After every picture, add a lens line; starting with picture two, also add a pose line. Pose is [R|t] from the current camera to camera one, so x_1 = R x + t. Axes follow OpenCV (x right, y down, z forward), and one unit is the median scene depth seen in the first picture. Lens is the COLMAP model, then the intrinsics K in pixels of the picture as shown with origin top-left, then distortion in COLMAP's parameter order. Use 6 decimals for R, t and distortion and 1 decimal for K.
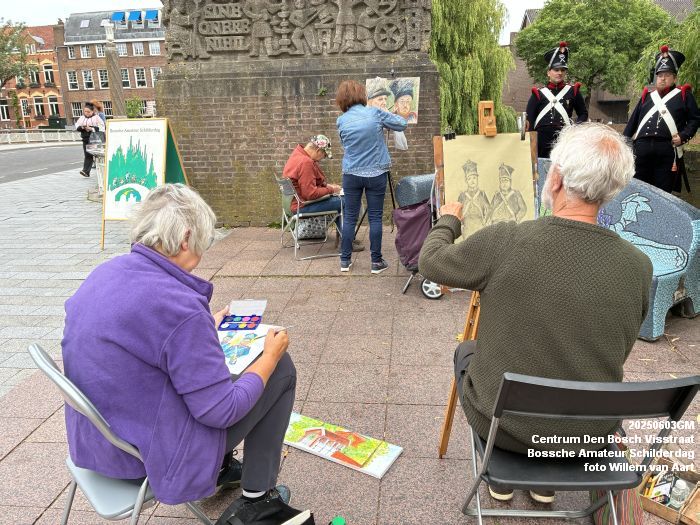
lens RADIAL K [[528.9, 0, 350.0], [0, 528.9, 262.5], [0, 0, 1]] dist [0.055921, -0.066185]
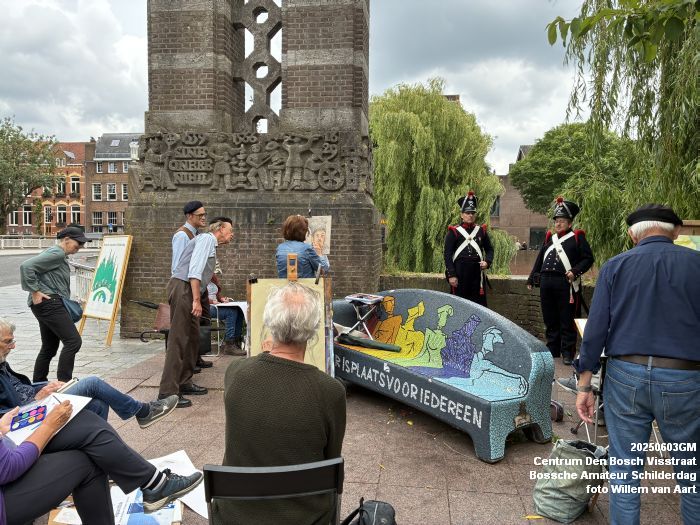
lens RADIAL K [[528.9, 0, 350.0], [0, 528.9, 262.5], [0, 0, 1]] dist [0.055921, -0.066185]
pose [[0.999240, 0.036636, -0.013284, 0.133287], [-0.038616, 0.976686, -0.211172, -0.005698], [0.005238, 0.211525, 0.977359, -0.077802]]
